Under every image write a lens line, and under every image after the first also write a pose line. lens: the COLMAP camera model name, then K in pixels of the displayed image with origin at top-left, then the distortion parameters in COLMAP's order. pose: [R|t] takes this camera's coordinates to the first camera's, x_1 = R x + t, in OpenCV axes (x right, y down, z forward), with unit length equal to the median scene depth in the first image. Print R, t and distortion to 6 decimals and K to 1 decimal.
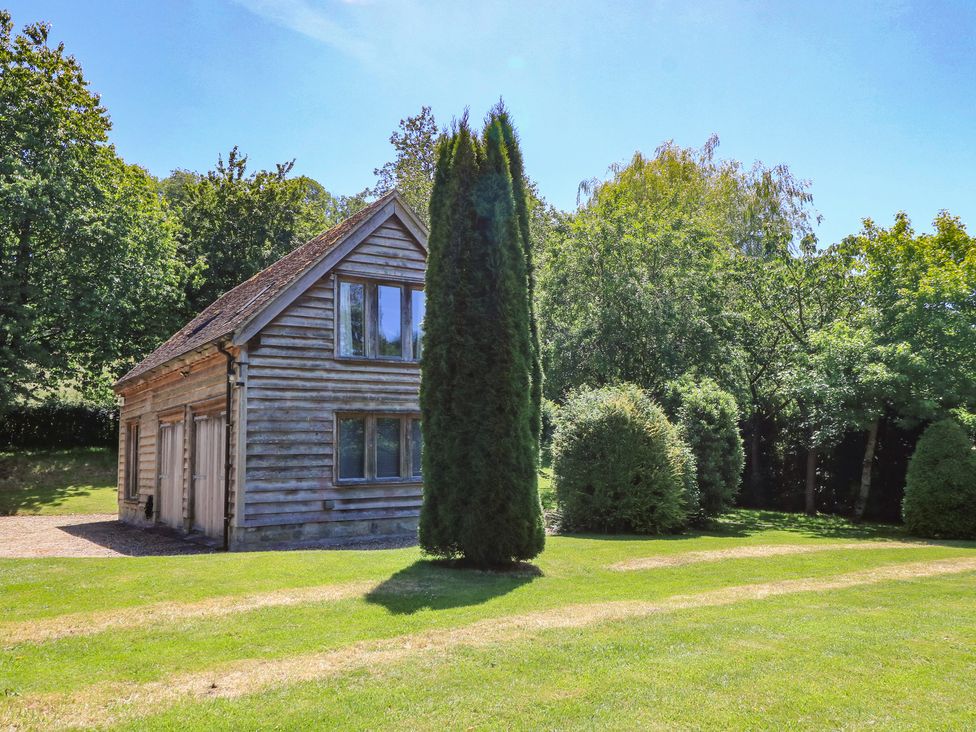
lens RADIAL K [[816.2, 0, 487.9], [0, 816.2, 366.5], [0, 0, 1]] dist [0.004020, 0.001226]
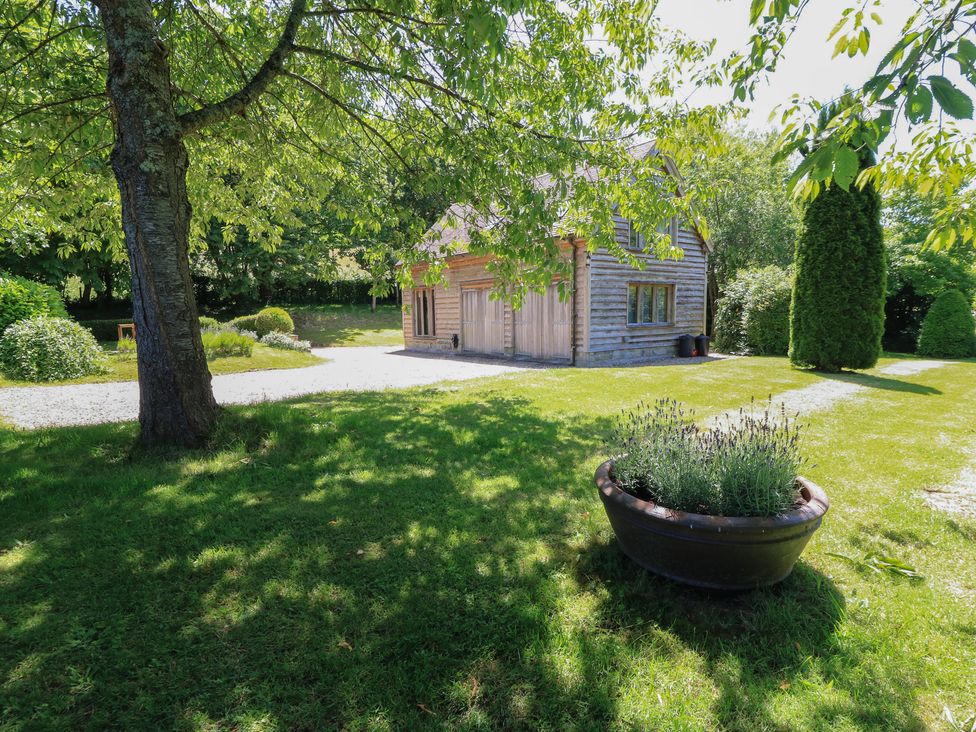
lens RADIAL K [[516.8, 0, 488.4], [0, 516.8, 366.0], [0, 0, 1]] dist [-0.001537, -0.000286]
pose [[0.997859, -0.003548, 0.065313, -0.544105], [-0.010369, 0.977321, 0.211509, 0.003575], [-0.064582, -0.211733, 0.975191, -0.016576]]
